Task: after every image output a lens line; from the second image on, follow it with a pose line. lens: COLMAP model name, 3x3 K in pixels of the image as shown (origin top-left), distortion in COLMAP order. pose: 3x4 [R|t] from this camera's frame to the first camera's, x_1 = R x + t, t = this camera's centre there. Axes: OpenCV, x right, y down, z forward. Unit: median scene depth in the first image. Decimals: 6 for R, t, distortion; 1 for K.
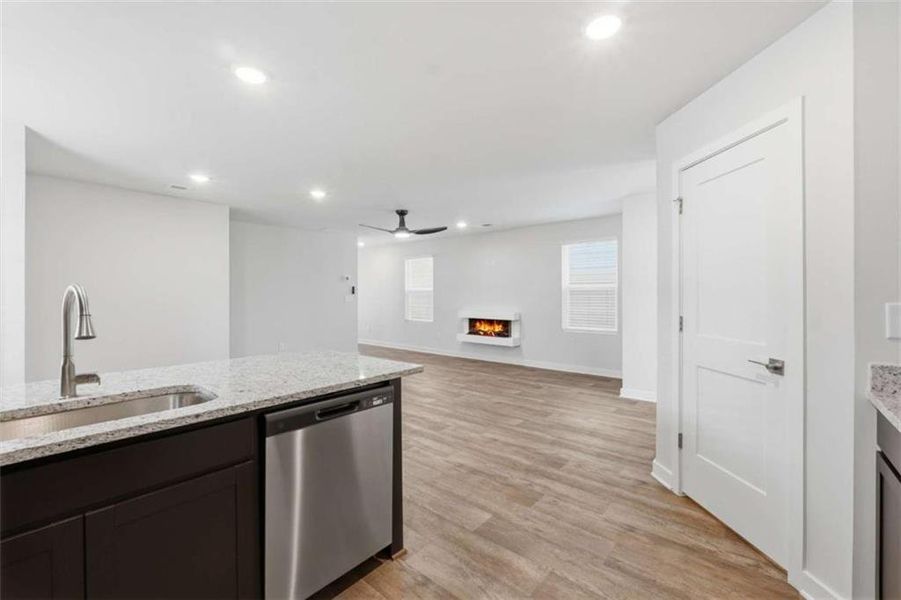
lens RADIAL K [[379.0, 0, 448.8], [0, 379.0, 295.4], [0, 0, 1]] dist [-0.011336, 0.002942]
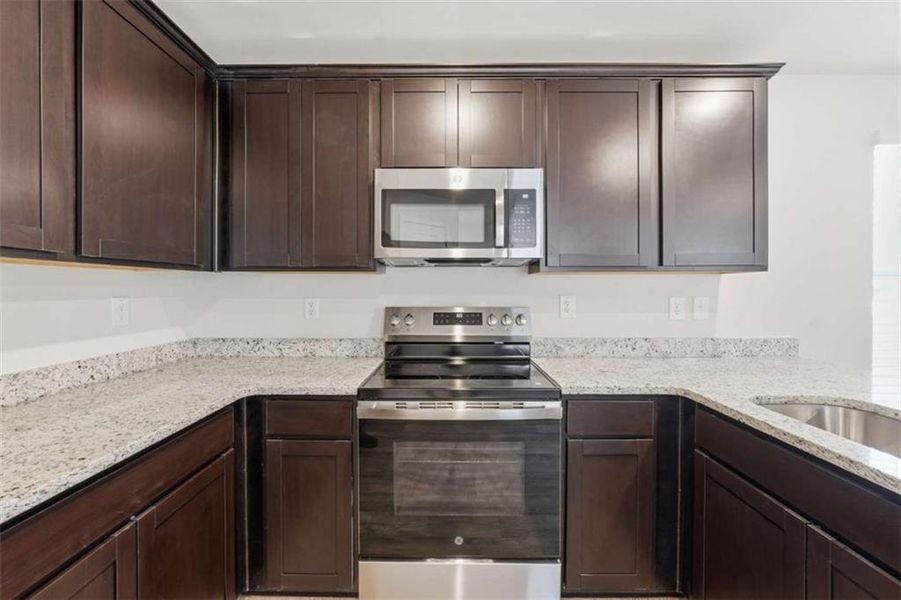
lens RADIAL K [[379.0, 0, 448.9], [0, 379.0, 294.5], [0, 0, 1]] dist [-0.011336, 0.002942]
pose [[-0.763432, 0.012291, -0.645771, 0.159482], [0.003852, 0.999888, 0.014476, -0.000560], [0.645877, 0.008564, -0.763394, 0.591235]]
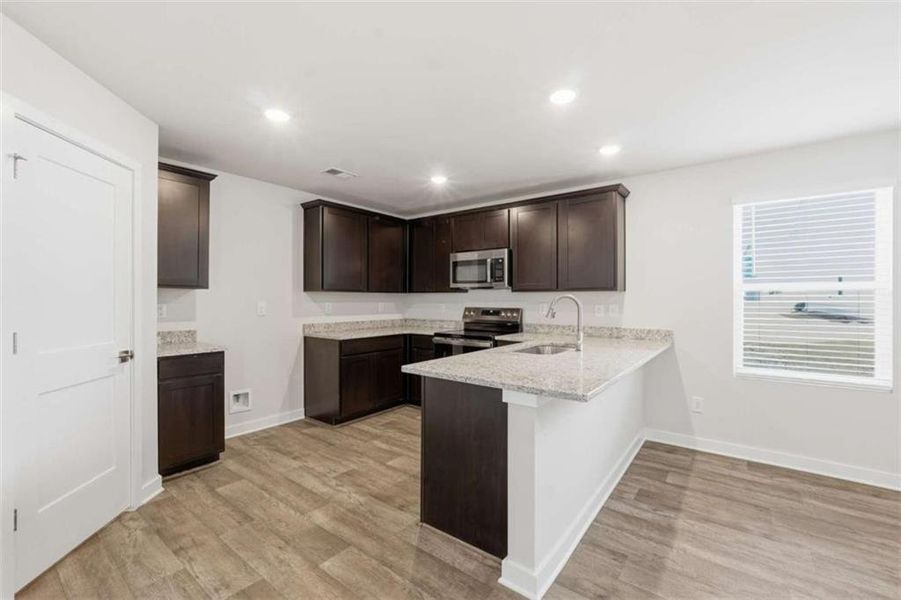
lens RADIAL K [[379.0, 0, 448.4], [0, 379.0, 300.4], [0, 0, 1]] dist [-0.011336, 0.002942]
pose [[-0.998449, 0.002007, -0.055634, -0.141157], [0.001885, 0.999996, 0.002246, -0.001592], [0.055639, 0.002137, -0.998449, 2.113245]]
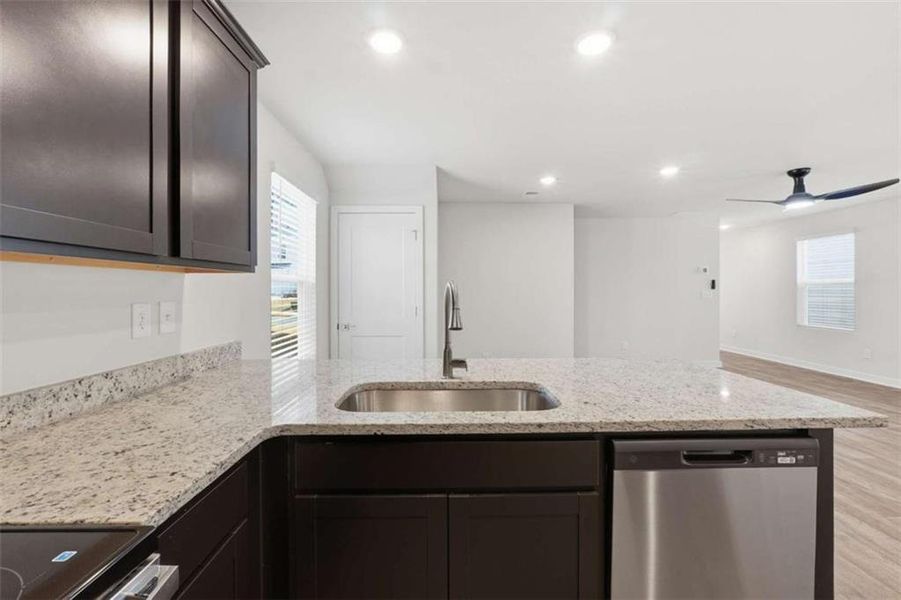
lens RADIAL K [[379.0, 0, 448.3], [0, 379.0, 293.1], [0, 0, 1]] dist [-0.011336, 0.002942]
pose [[0.662593, 0.005413, -0.748960, -0.086471], [-0.000557, 0.999977, 0.006735, -0.001194], [0.748980, -0.004045, 0.662581, 0.150151]]
